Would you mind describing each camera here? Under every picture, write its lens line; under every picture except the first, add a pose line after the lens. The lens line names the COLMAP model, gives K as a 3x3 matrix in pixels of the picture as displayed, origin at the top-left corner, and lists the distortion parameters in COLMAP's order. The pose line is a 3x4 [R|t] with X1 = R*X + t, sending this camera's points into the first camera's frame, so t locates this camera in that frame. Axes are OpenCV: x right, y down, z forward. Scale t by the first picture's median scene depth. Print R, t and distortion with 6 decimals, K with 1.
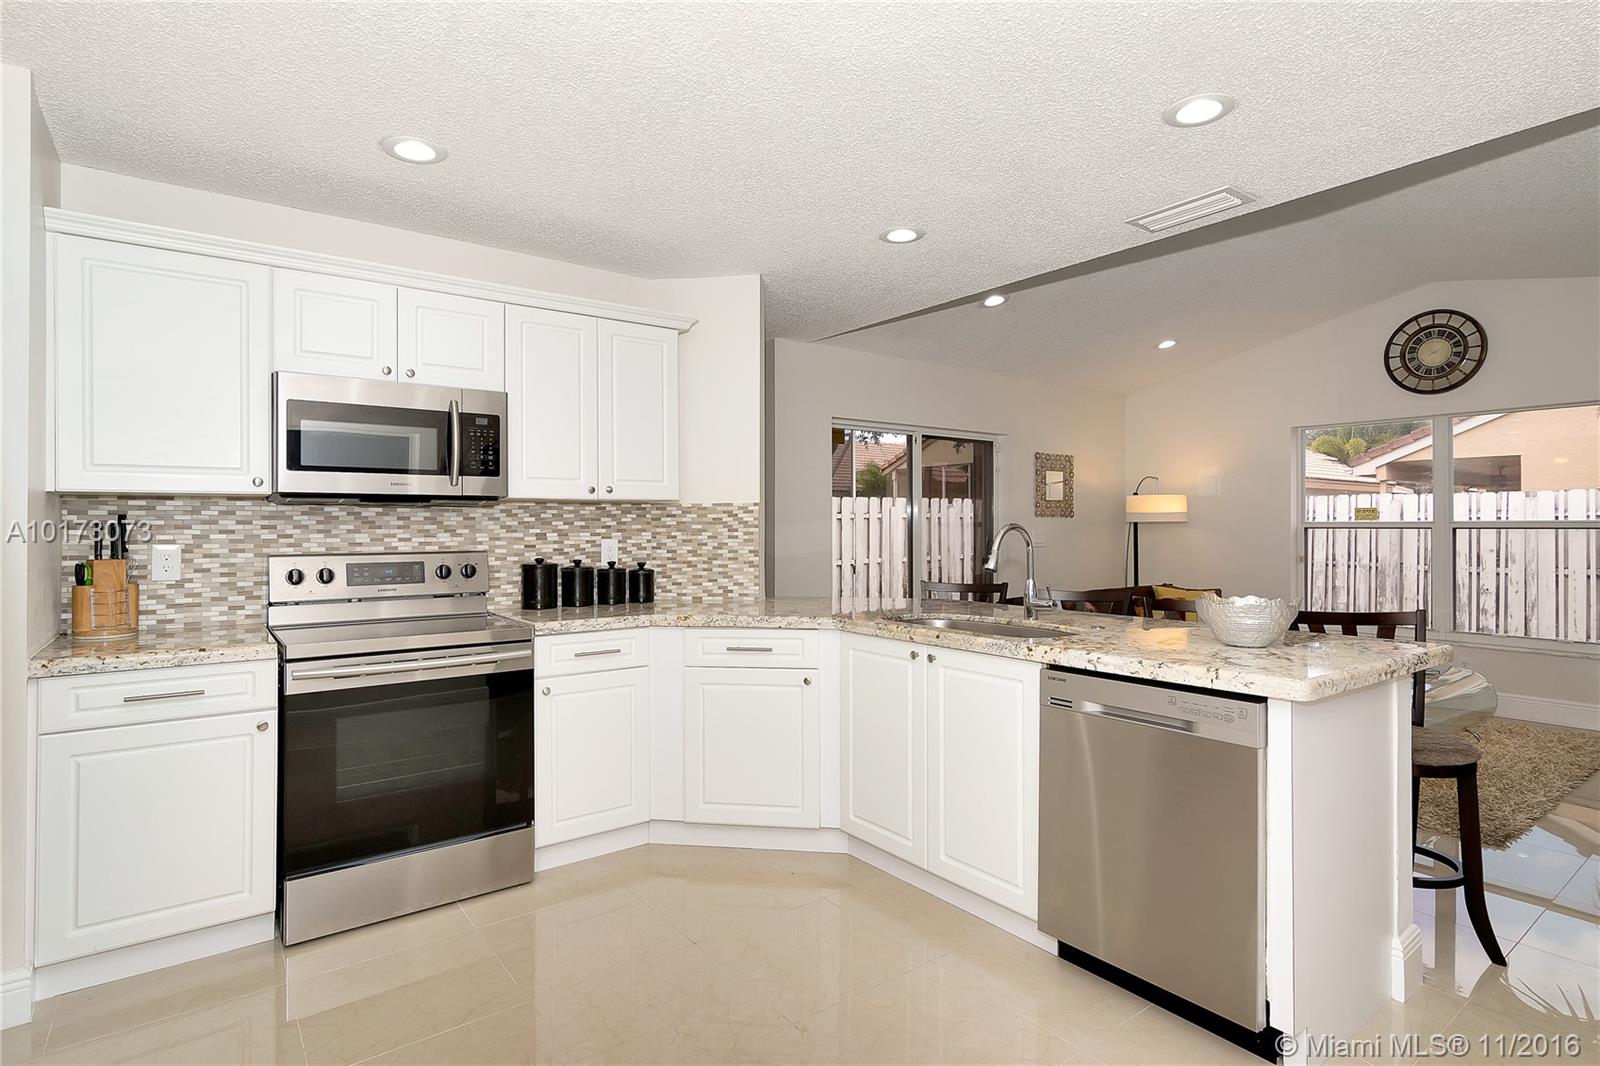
lens RADIAL K [[792.5, 0, 805.5], [0, 792.5, 525.6], [0, 0, 1]] dist [-0.003651, 0.002336]
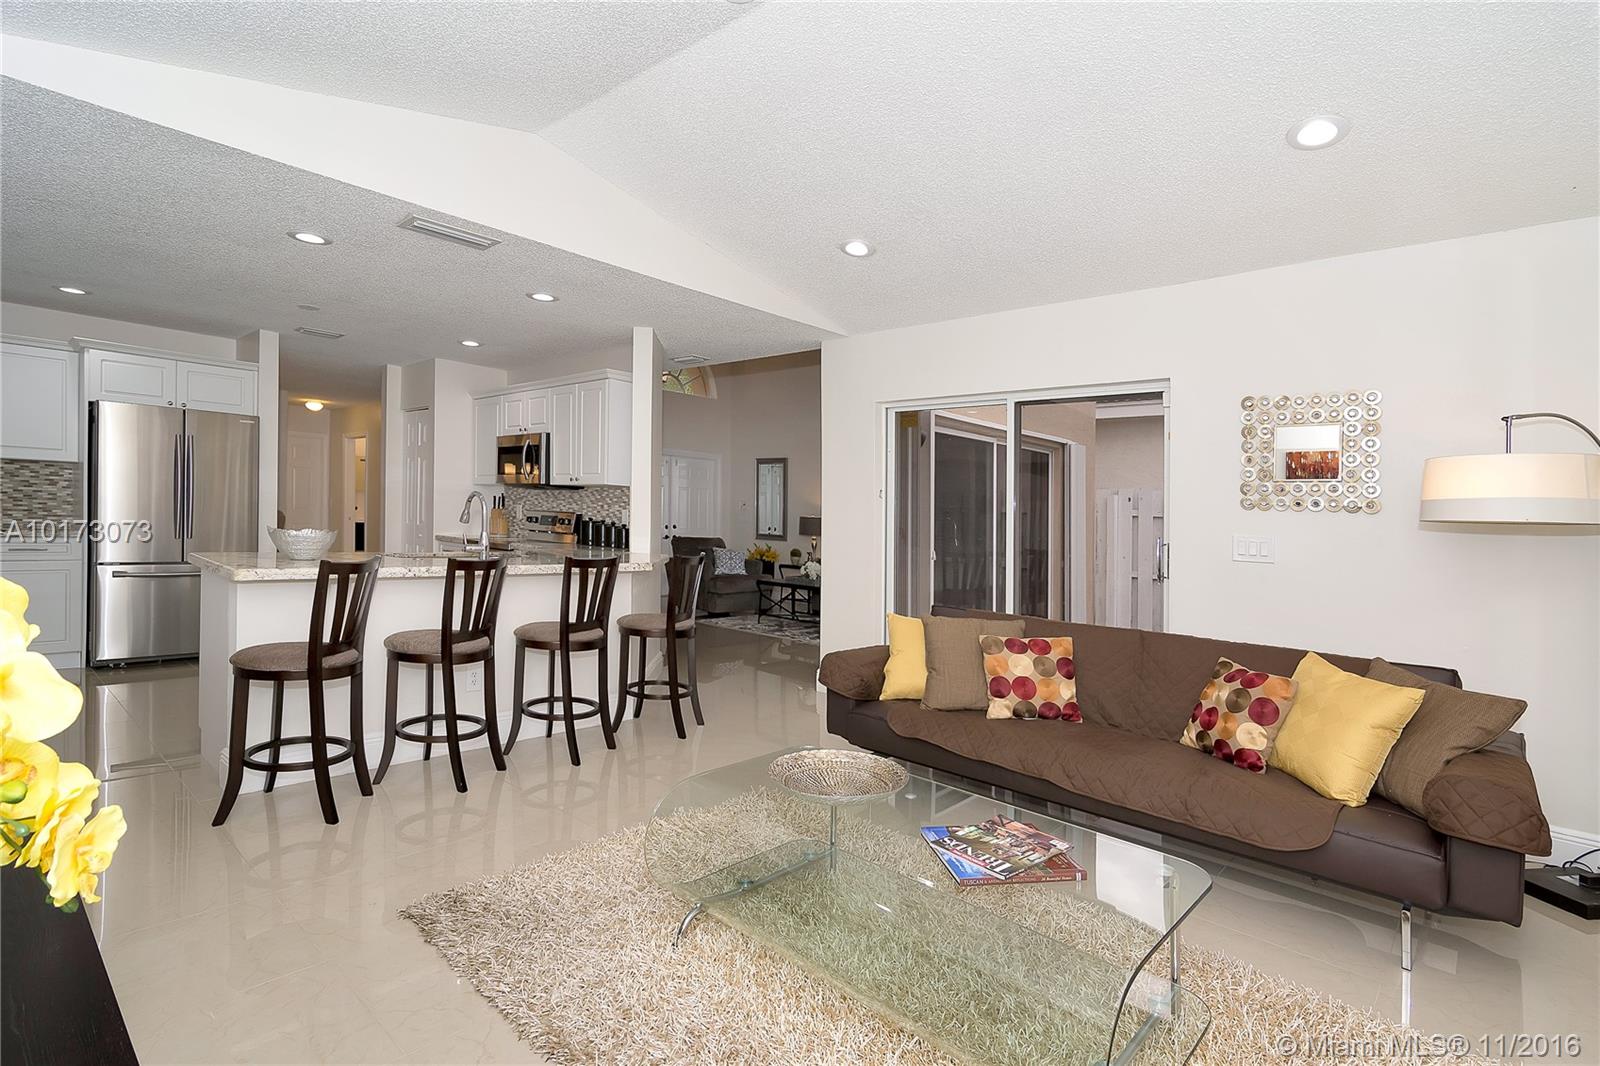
lens RADIAL K [[792.5, 0, 794.5], [0, 792.5, 539.3], [0, 0, 1]] dist [-0.003651, 0.002336]
pose [[0.181481, 0.036753, -0.982707, 1.703015], [-0.044770, 0.998574, 0.029079, 0.017704], [0.982375, 0.038718, 0.182867, 1.229960]]
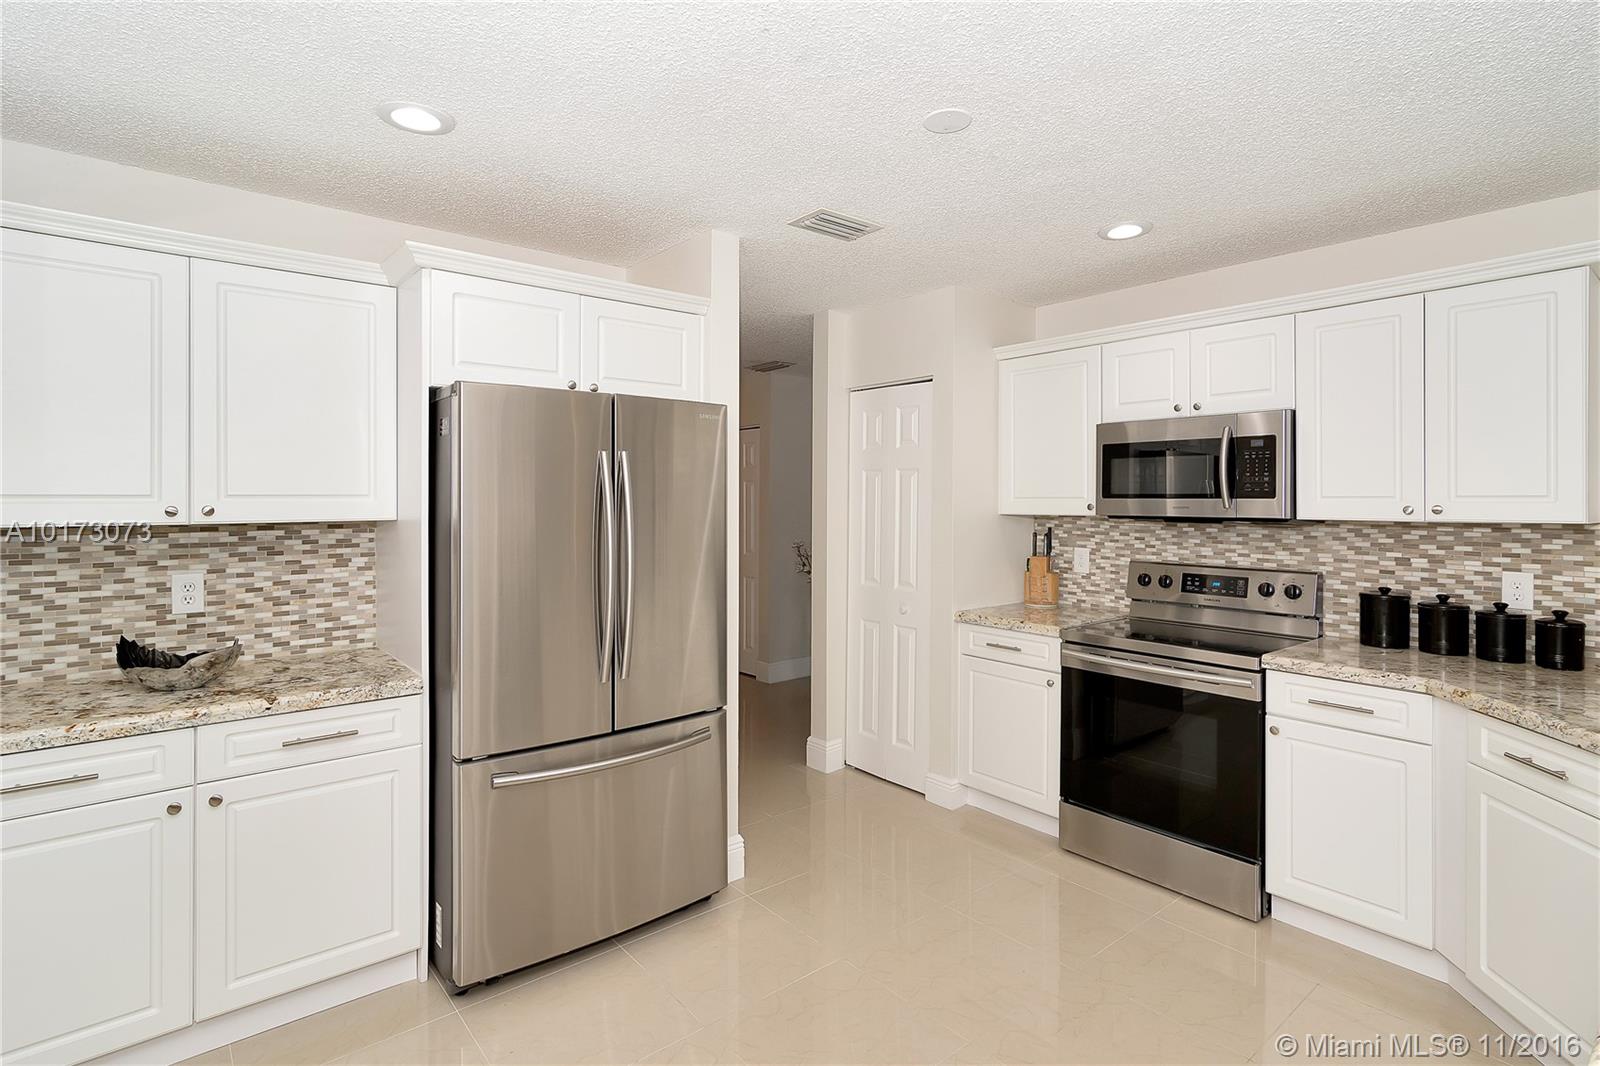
lens RADIAL K [[792.5, 0, 799.7], [0, 792.5, 496.9], [0, 0, 1]] dist [-0.003651, 0.002336]
pose [[0.054806, 0.001033, -0.998496, 0.522488], [-0.005353, 0.999985, 0.000741, -0.058218], [0.998483, 0.005304, 0.054811, 0.351282]]
